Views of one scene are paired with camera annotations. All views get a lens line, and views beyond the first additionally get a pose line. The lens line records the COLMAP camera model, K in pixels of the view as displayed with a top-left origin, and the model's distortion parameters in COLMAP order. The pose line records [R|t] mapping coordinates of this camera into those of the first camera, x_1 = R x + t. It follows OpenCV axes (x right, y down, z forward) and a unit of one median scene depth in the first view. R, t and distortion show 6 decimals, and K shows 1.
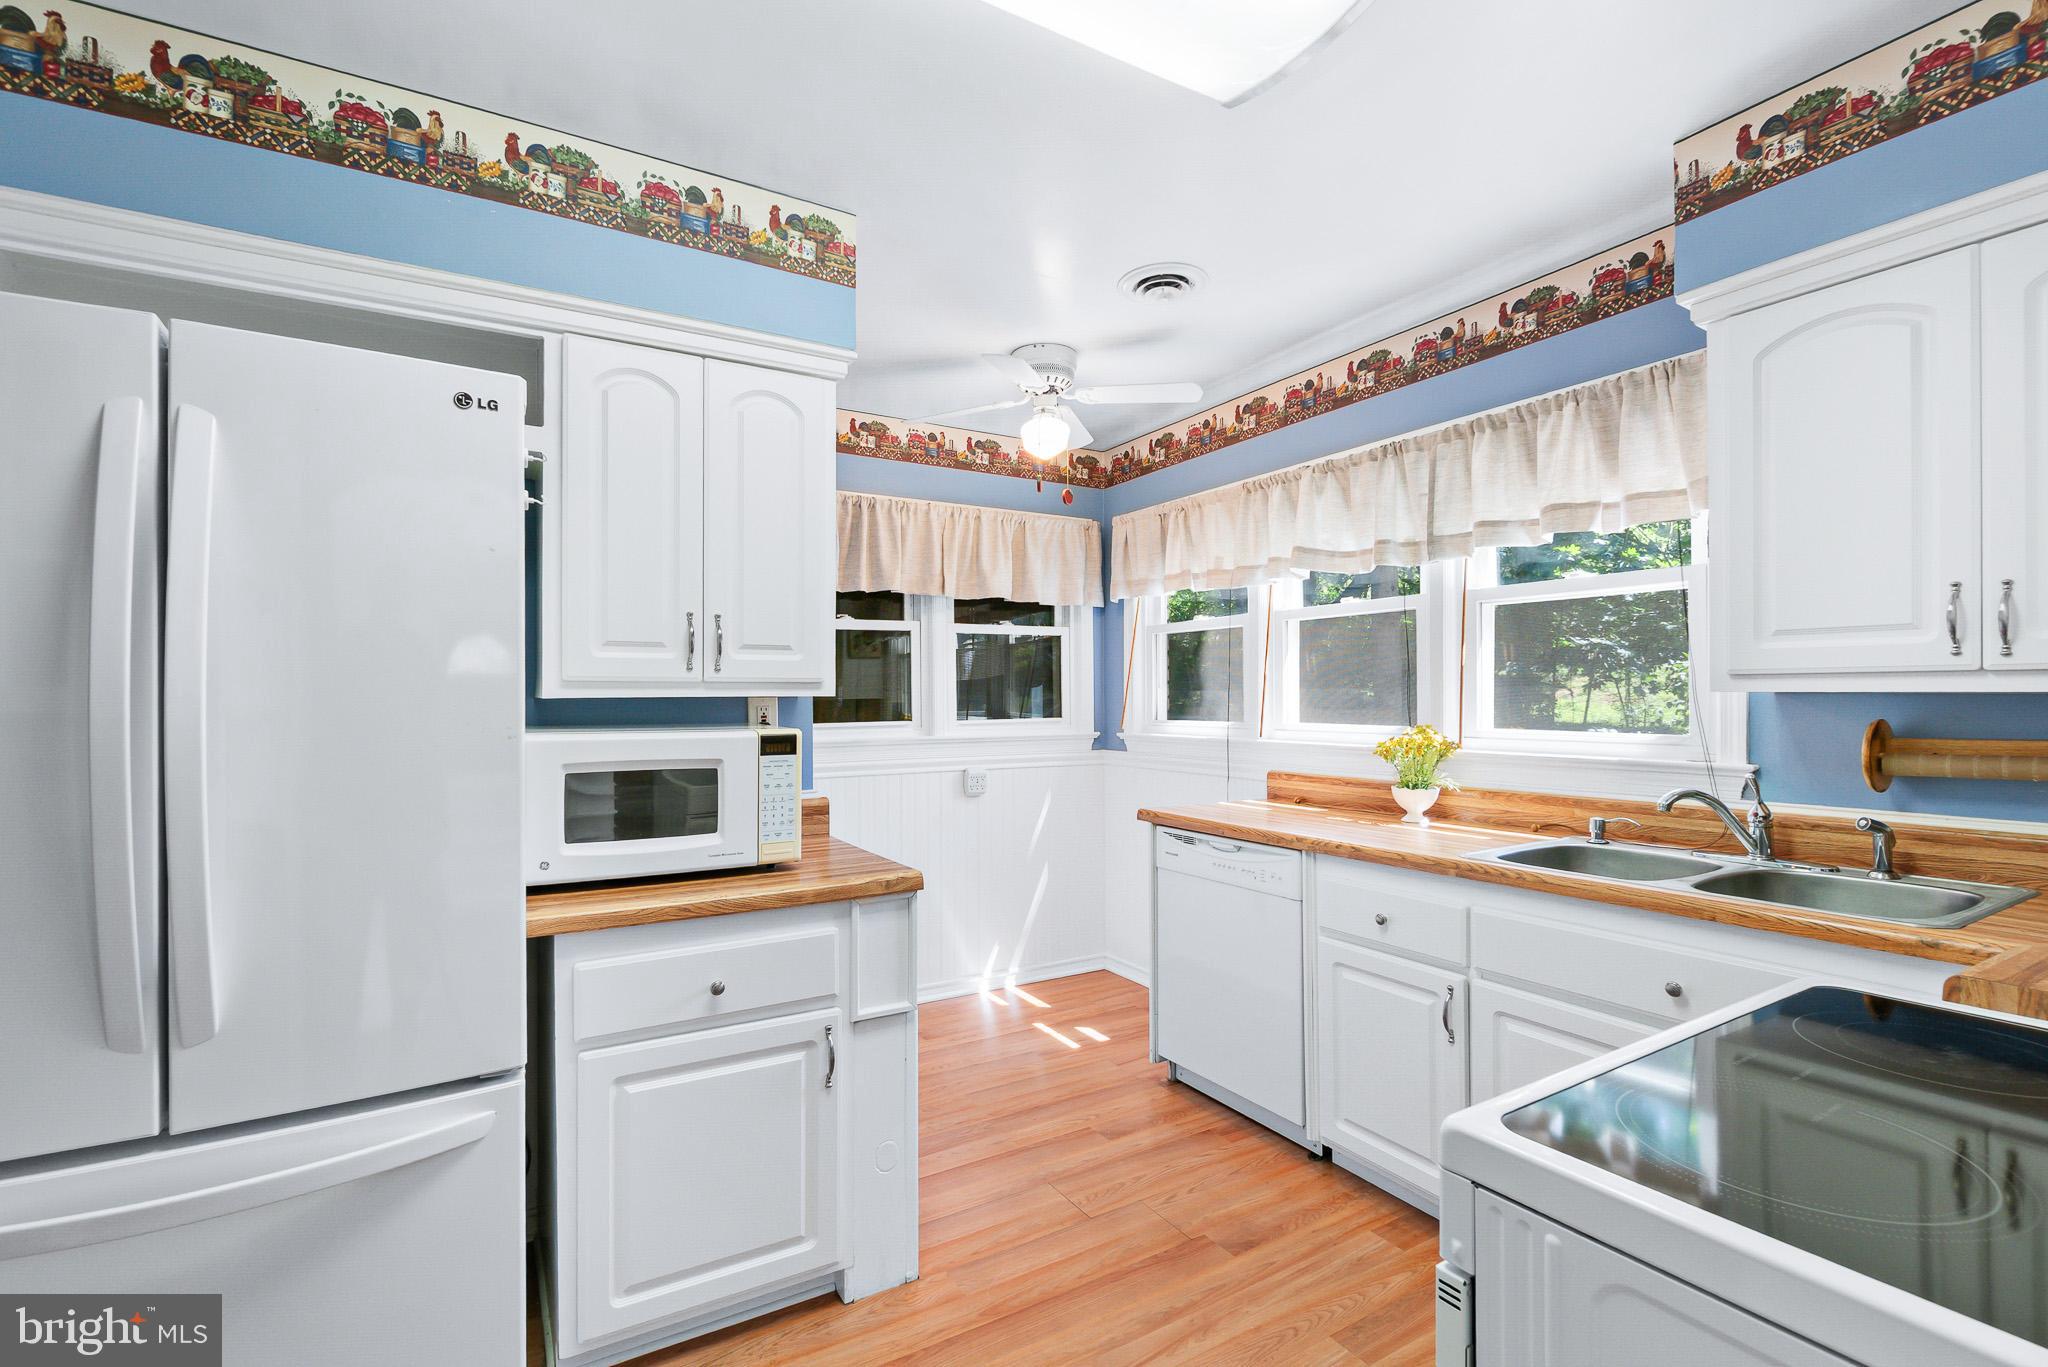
lens RADIAL K [[912.2, 0, 1002.1], [0, 912.2, 694.1], [0, 0, 1]] dist [-0.007739, 0.000625]
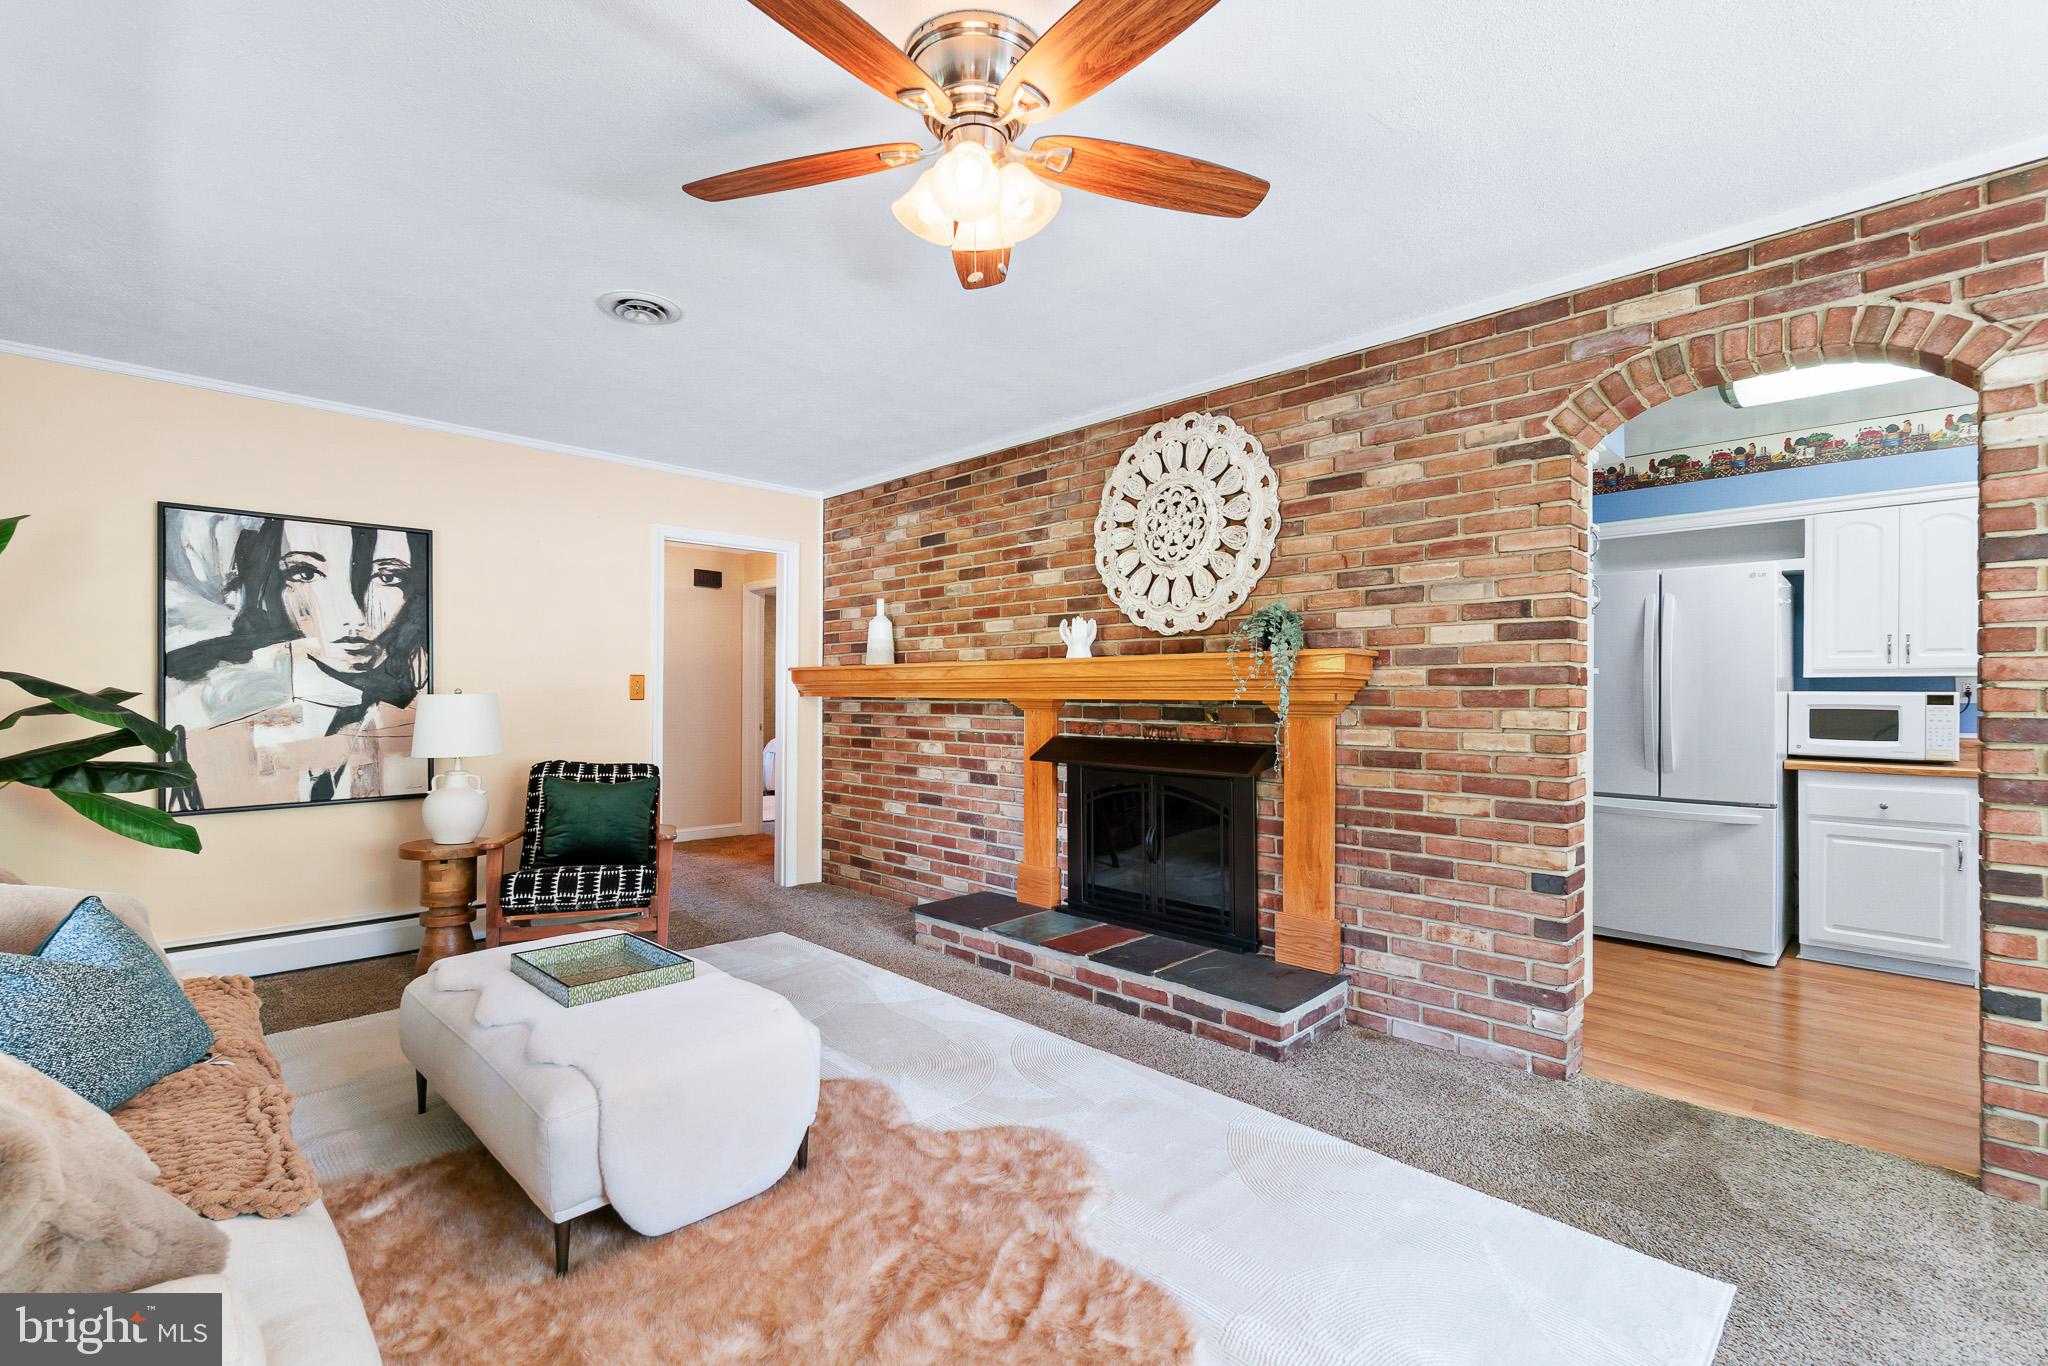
lens RADIAL K [[912.2, 0, 1003.0], [0, 912.2, 691.4], [0, 0, 1]] dist [-0.007739, 0.000625]
pose [[0.246032, 0.001814, -0.969260, 1.264006], [-0.000945, 0.999998, 0.001631, 0.039641], [0.969261, 0.000514, 0.246034, -1.581476]]
